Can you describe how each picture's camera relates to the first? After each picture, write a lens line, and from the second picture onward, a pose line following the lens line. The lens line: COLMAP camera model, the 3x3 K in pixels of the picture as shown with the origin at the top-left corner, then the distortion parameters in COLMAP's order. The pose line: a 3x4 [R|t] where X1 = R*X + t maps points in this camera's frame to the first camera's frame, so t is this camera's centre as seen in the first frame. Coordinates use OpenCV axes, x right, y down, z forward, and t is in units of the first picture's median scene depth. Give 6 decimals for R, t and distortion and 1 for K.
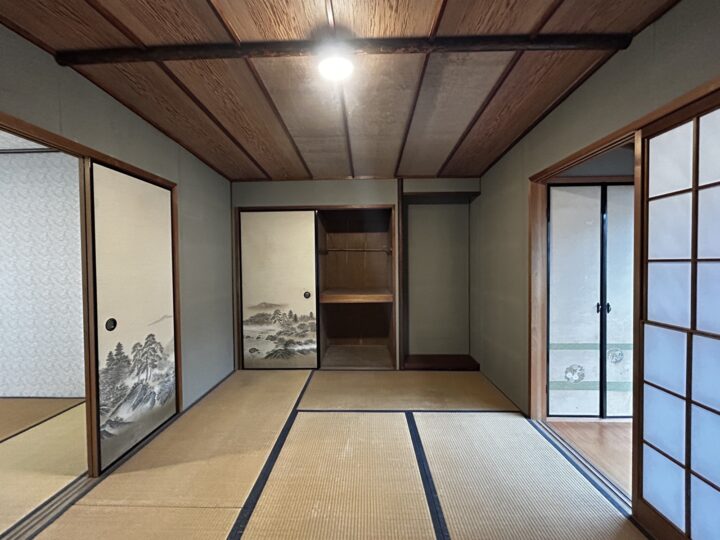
lens RADIAL K [[294.1, 0, 359.8], [0, 294.1, 273.3], [0, 0, 1]] dist [0.000062, 0.001429]
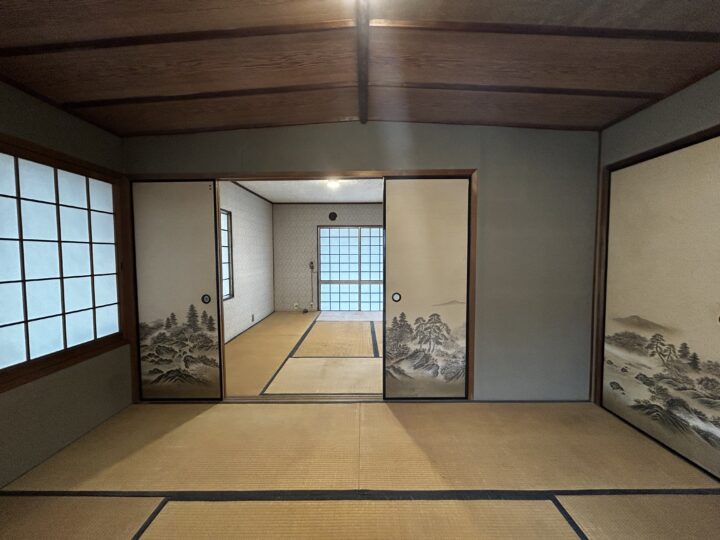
lens RADIAL K [[294.1, 0, 362.0], [0, 294.1, 270.7], [0, 0, 1]] dist [0.000062, 0.001429]
pose [[0.015483, 0.066855, -0.997643, 0.369767], [-0.027411, 0.997416, 0.066415, -0.024153], [0.999504, 0.026318, 0.017276, 0.622875]]
